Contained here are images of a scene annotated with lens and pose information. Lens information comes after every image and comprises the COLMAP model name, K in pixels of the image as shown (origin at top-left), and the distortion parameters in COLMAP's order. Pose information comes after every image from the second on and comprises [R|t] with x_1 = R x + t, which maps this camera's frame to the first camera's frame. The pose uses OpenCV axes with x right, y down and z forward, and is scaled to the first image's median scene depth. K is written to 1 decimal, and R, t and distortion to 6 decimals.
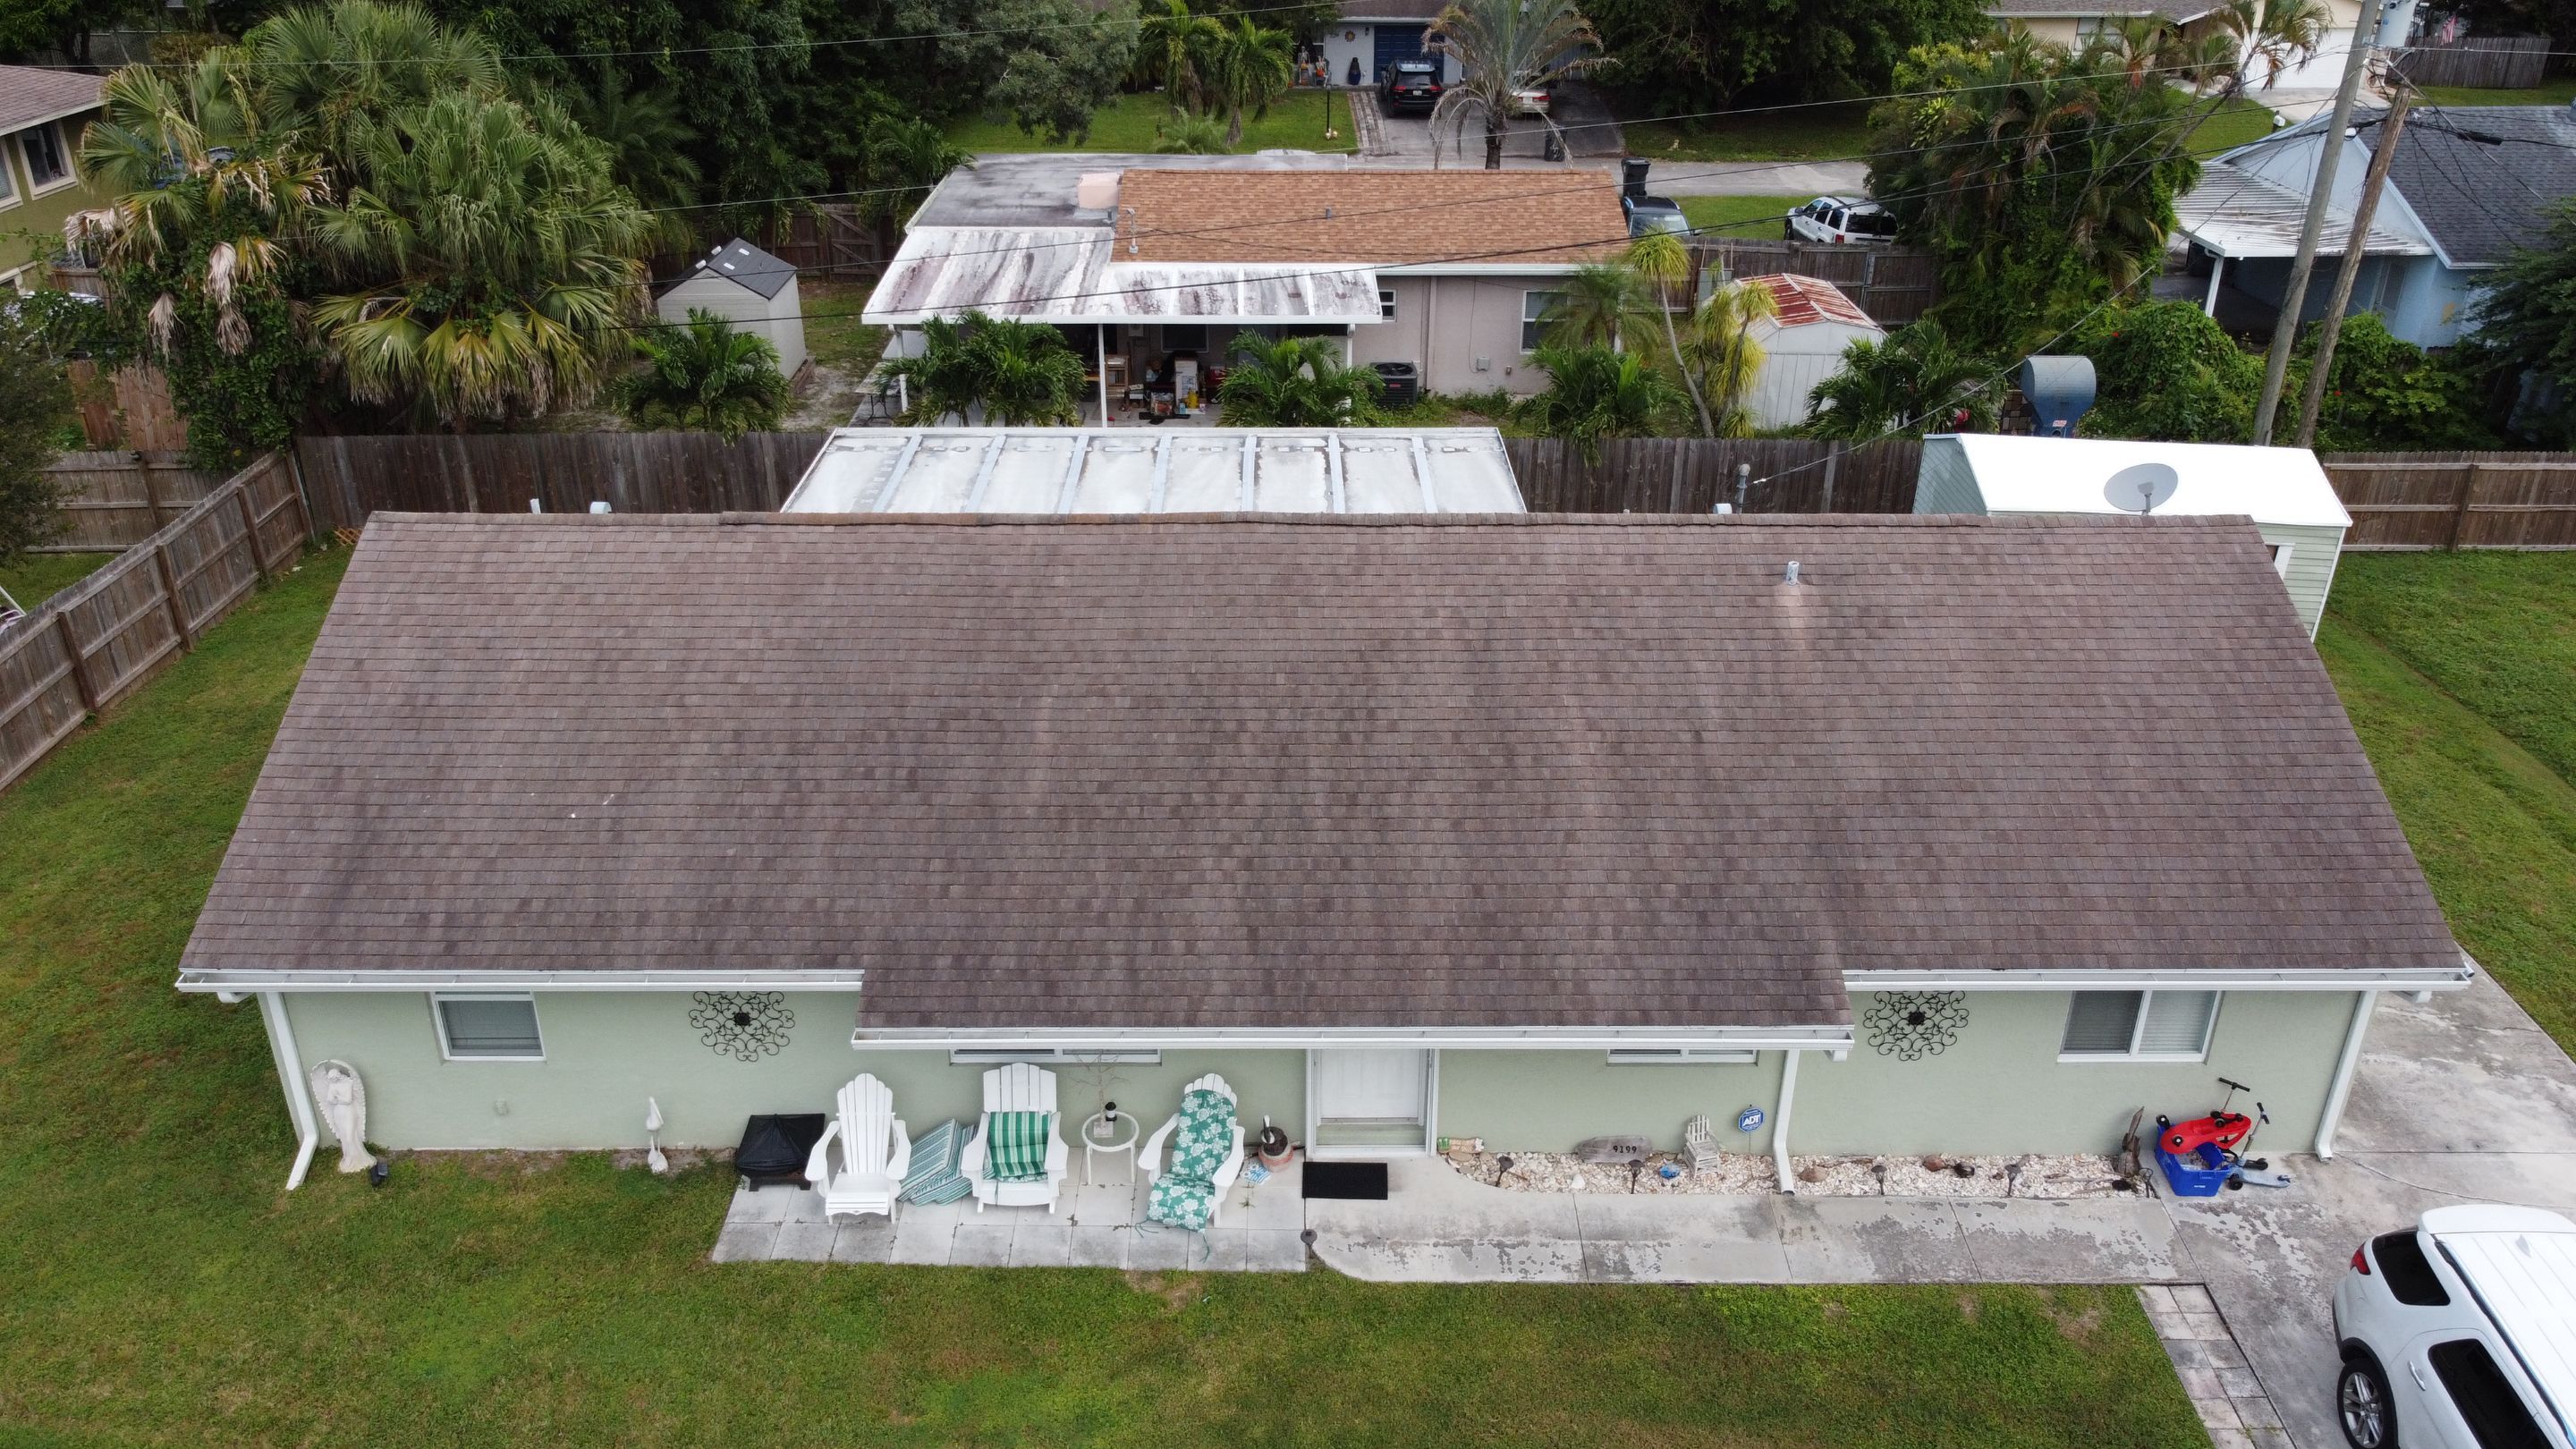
lens RADIAL K [[1949.4, 0, 1285.3], [0, 1949.4, 713.0], [0, 0, 1]] dist [0.009185, -0.018399]
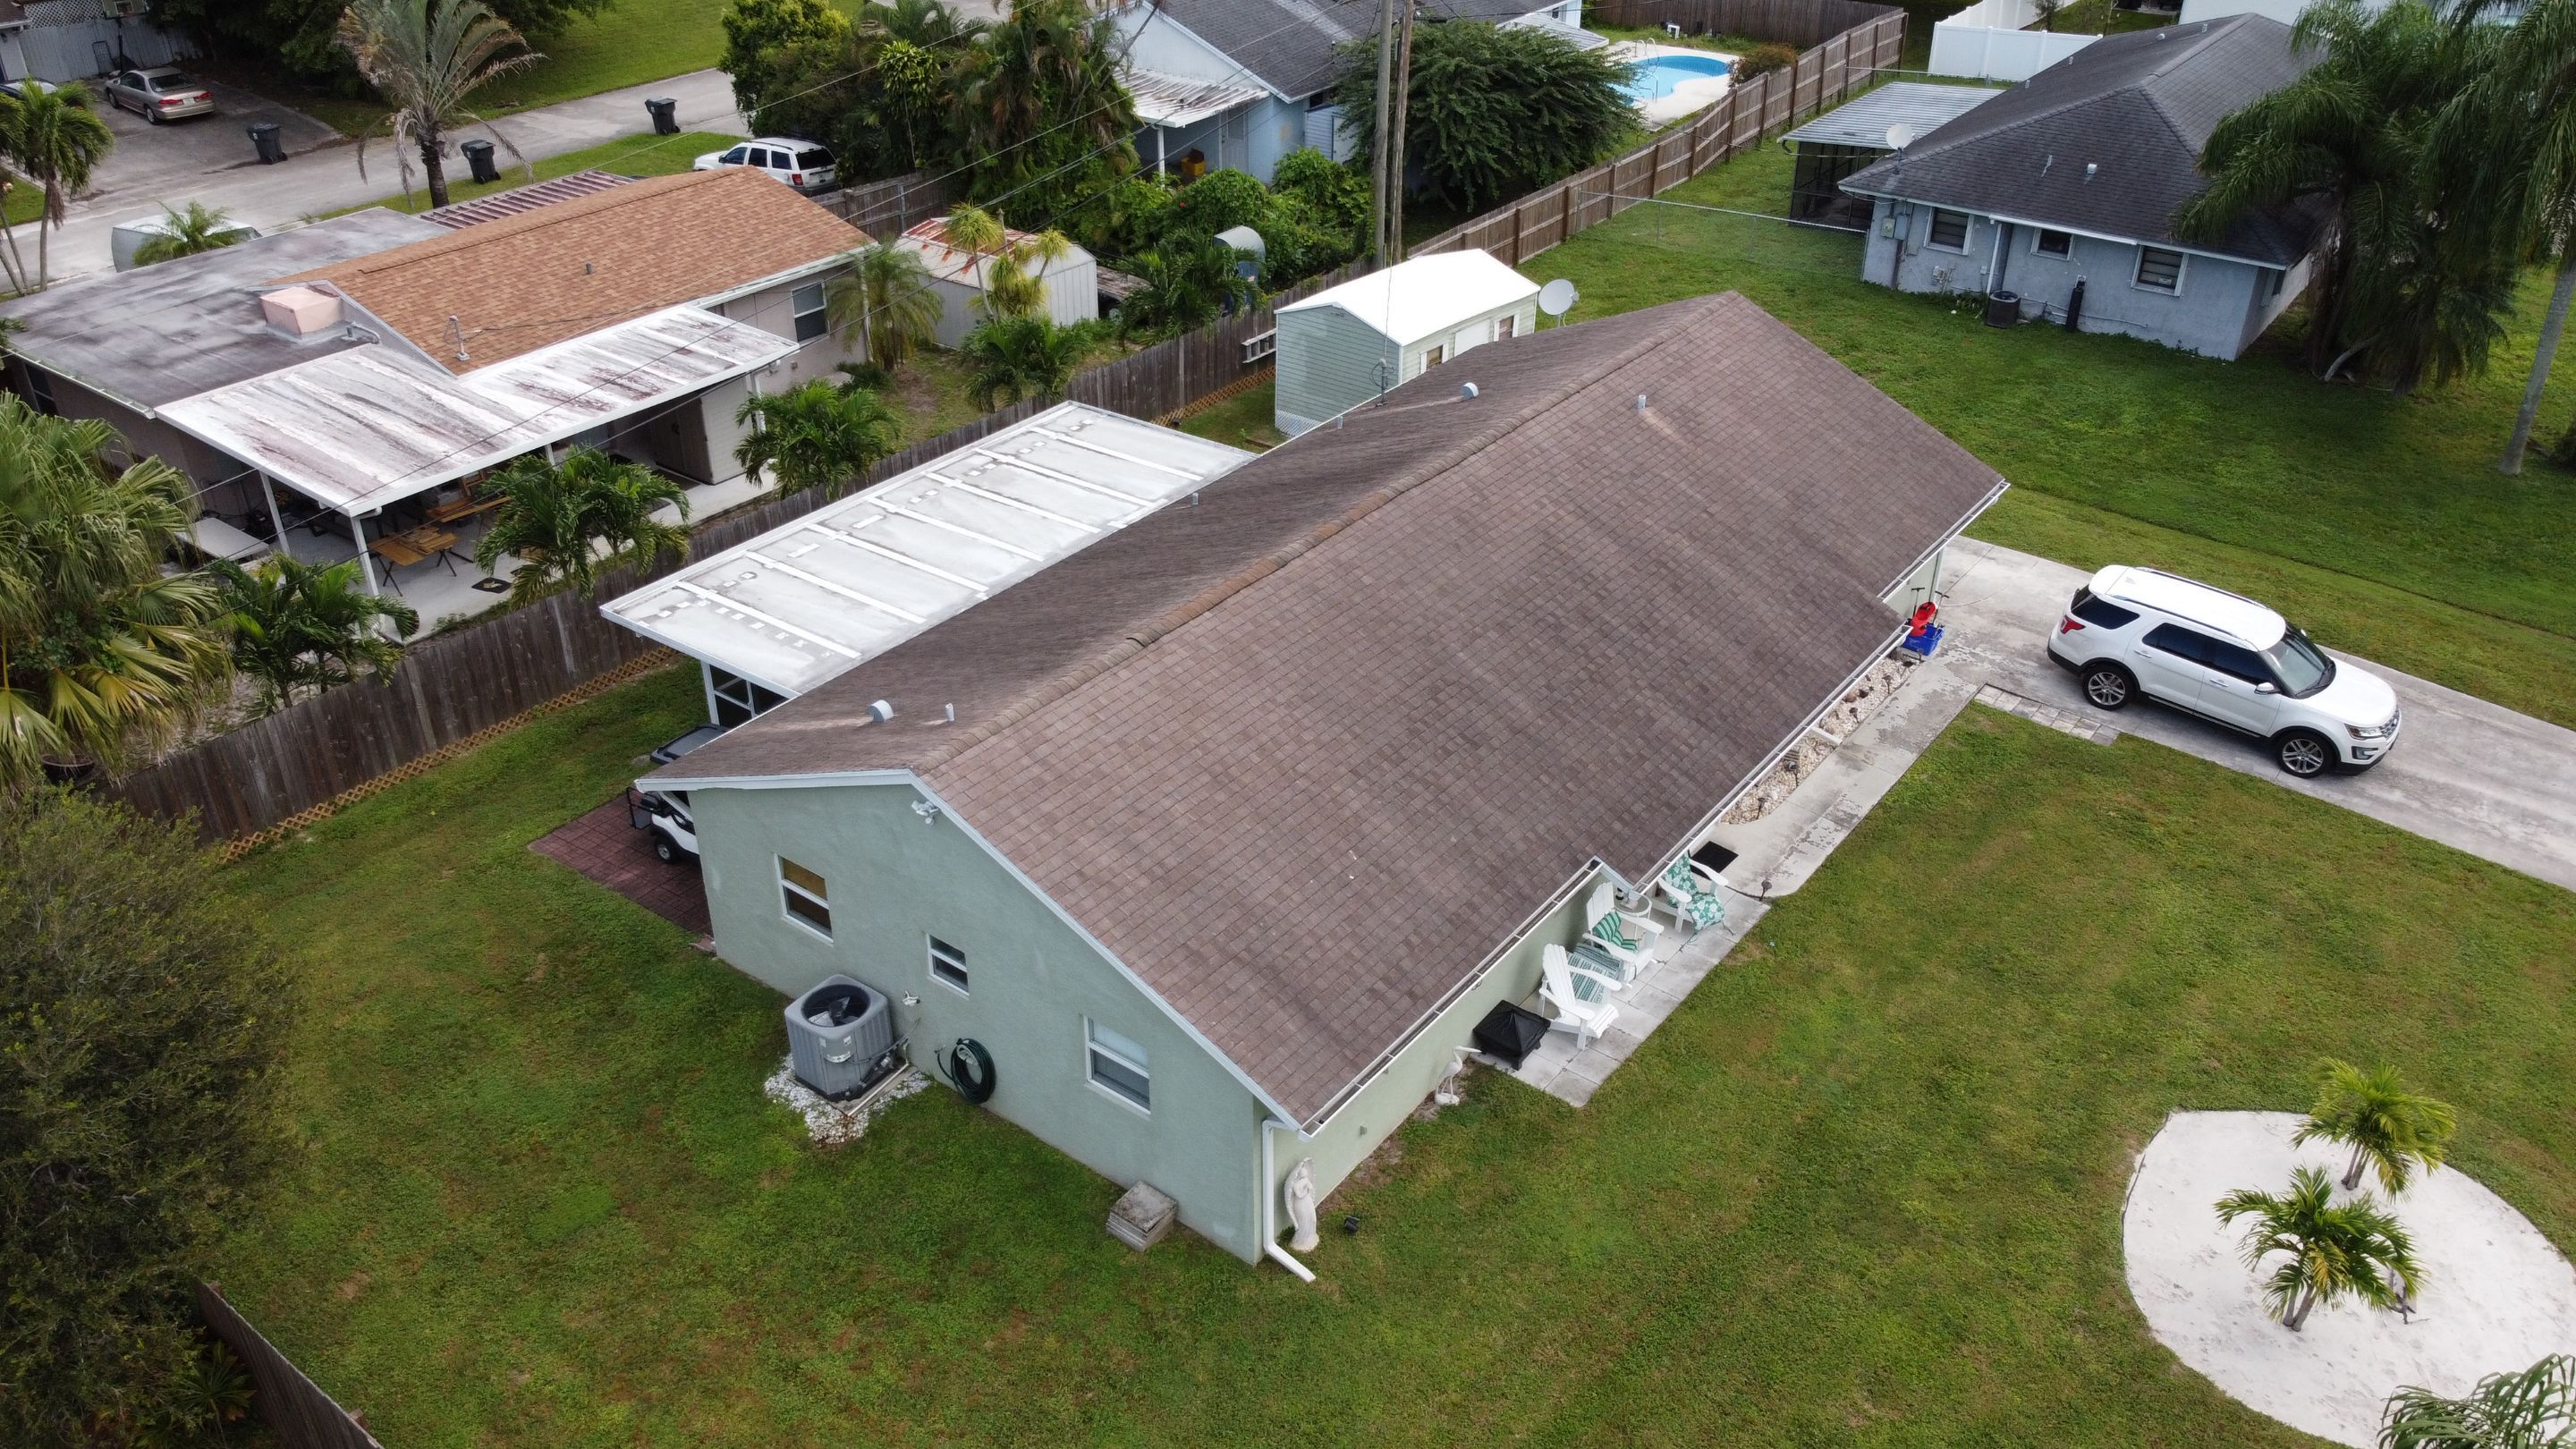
lens RADIAL K [[1949.4, 0, 1285.3], [0, 1949.4, 713.0], [0, 0, 1]] dist [0.009185, -0.018399]
pose [[0.610302, -0.408982, 0.678429, -0.676049], [0.355246, 0.906776, 0.227065, -0.191379], [-0.708048, 0.102431, 0.698696, 0.094712]]
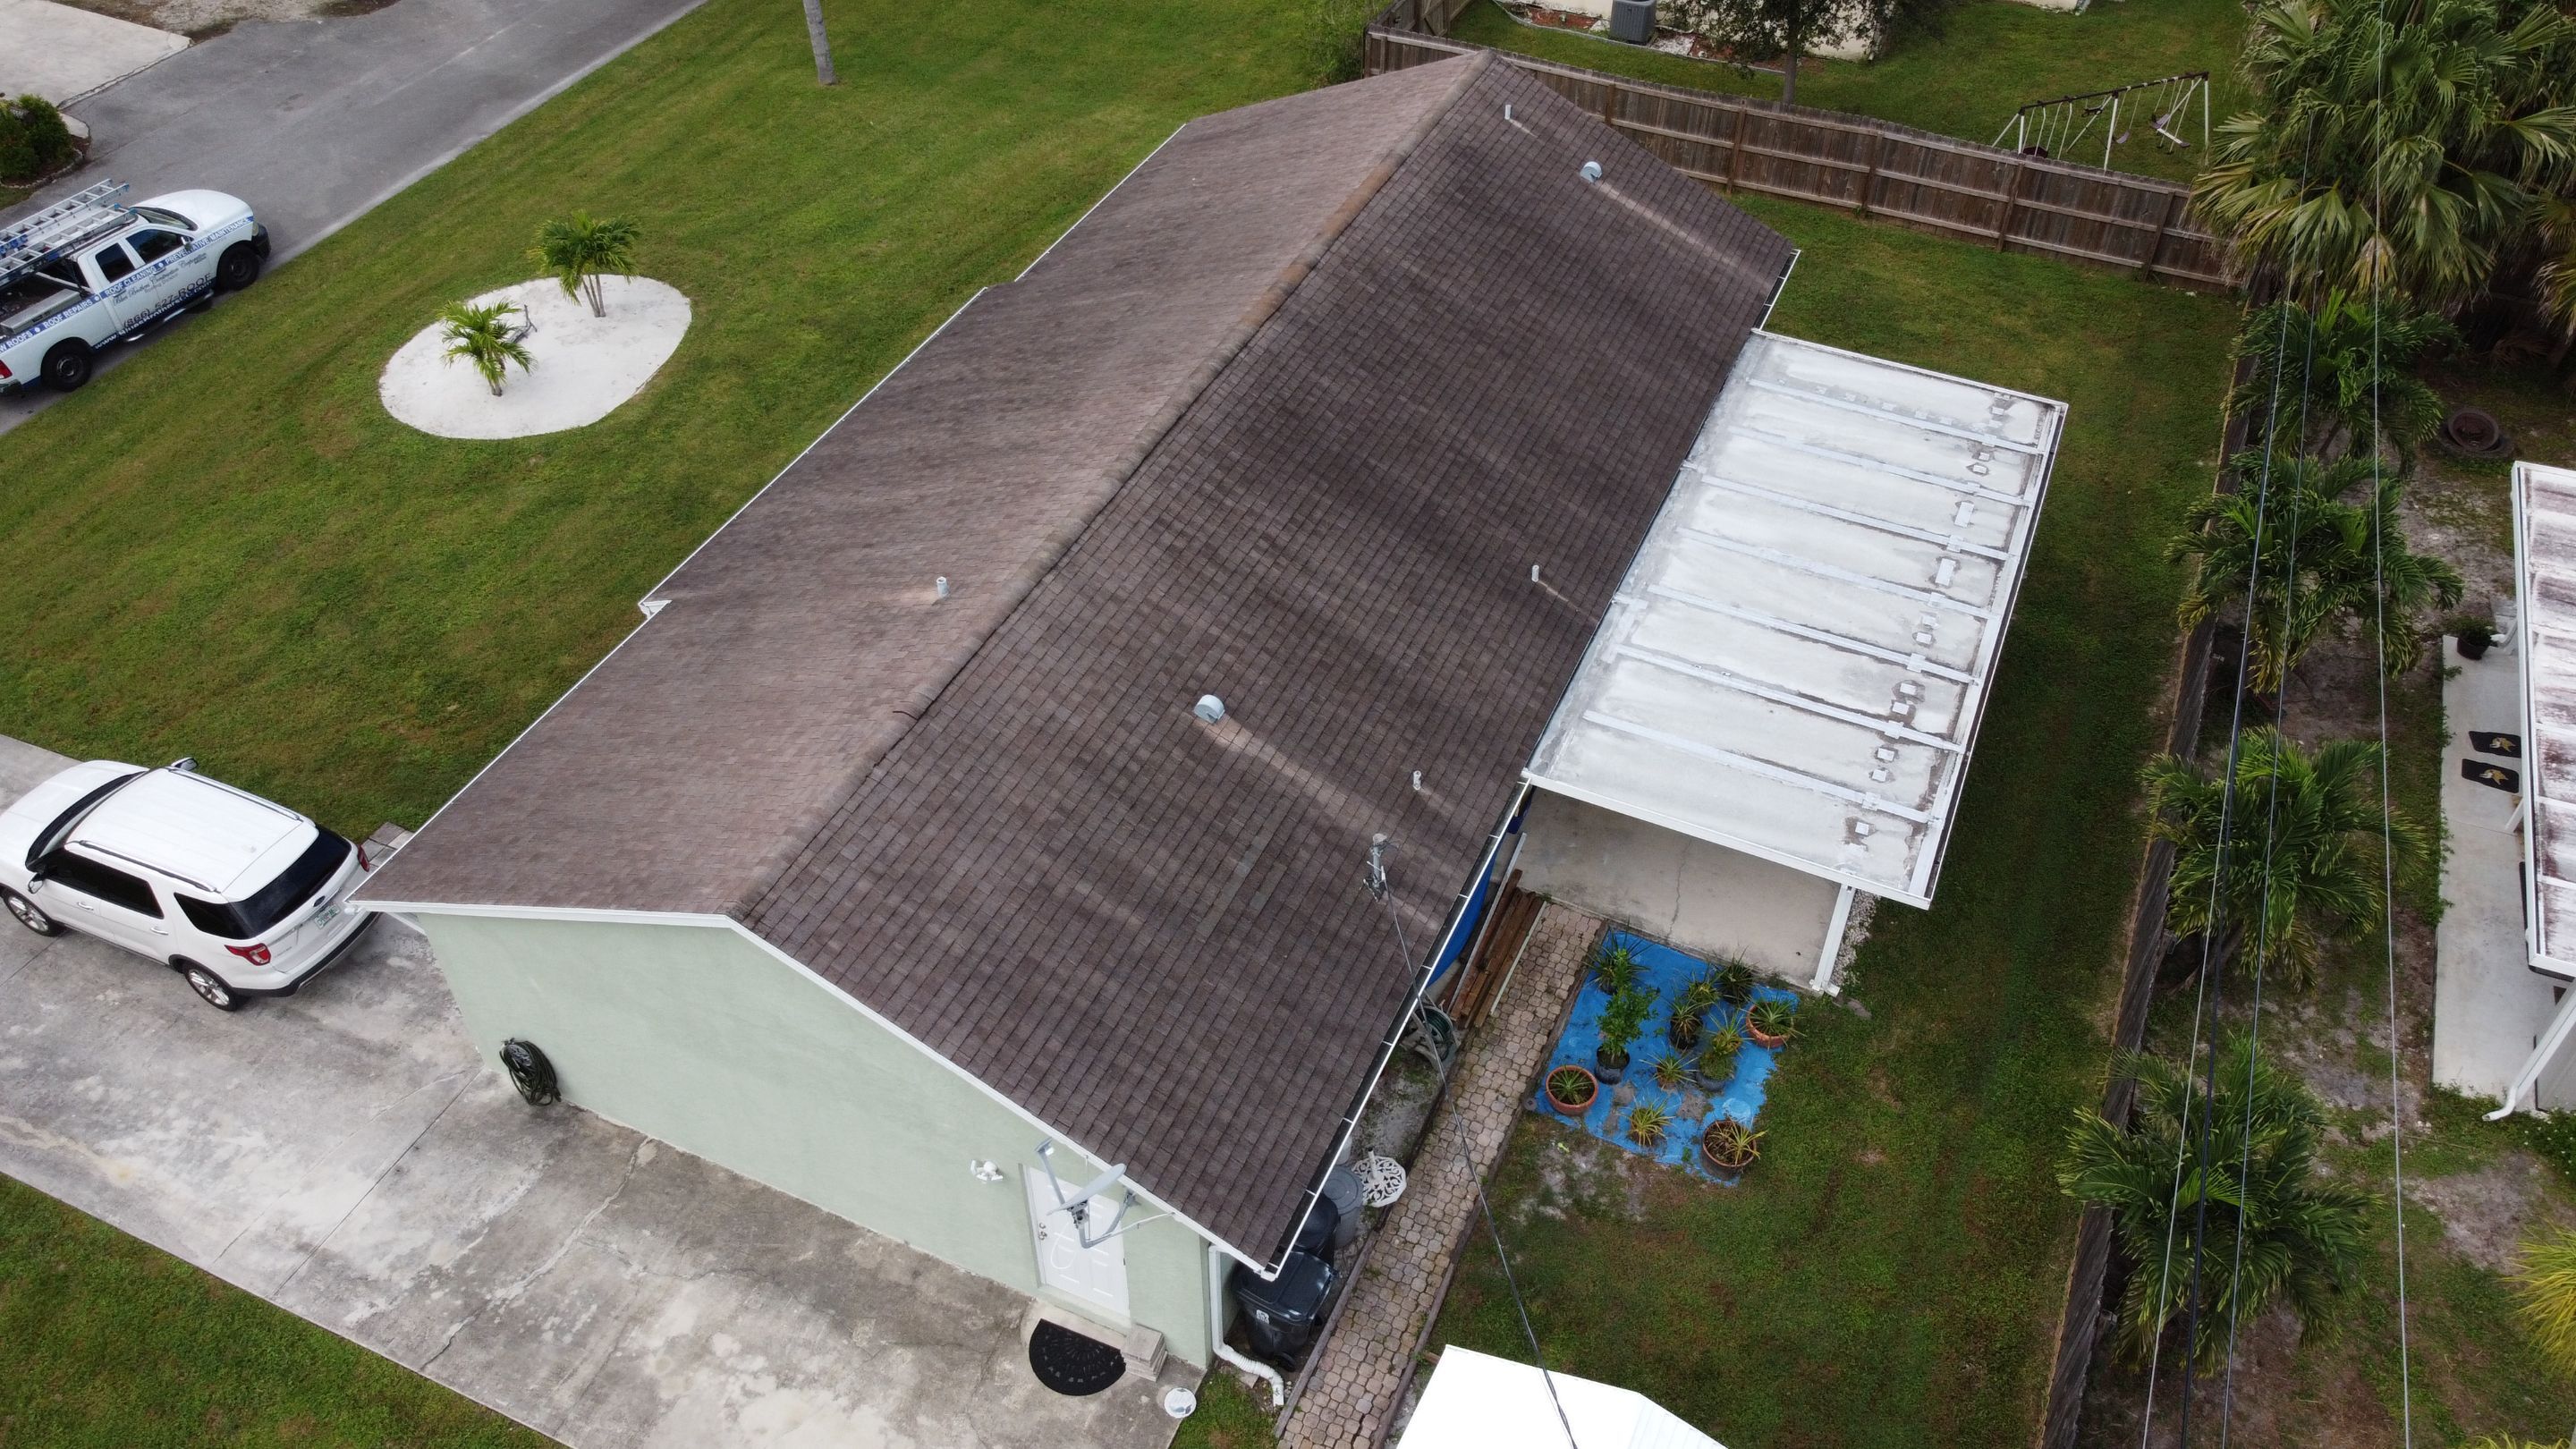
lens RADIAL K [[1961.1, 0, 1285.4], [0, 1961.1, 704.2], [0, 0, 1]] dist [0.010625, -0.015380]
pose [[-0.416541, 0.606732, -0.677030, 0.603439], [-0.410226, 0.539144, 0.735553, -0.575209], [0.811300, 0.584124, 0.024322, 0.742983]]
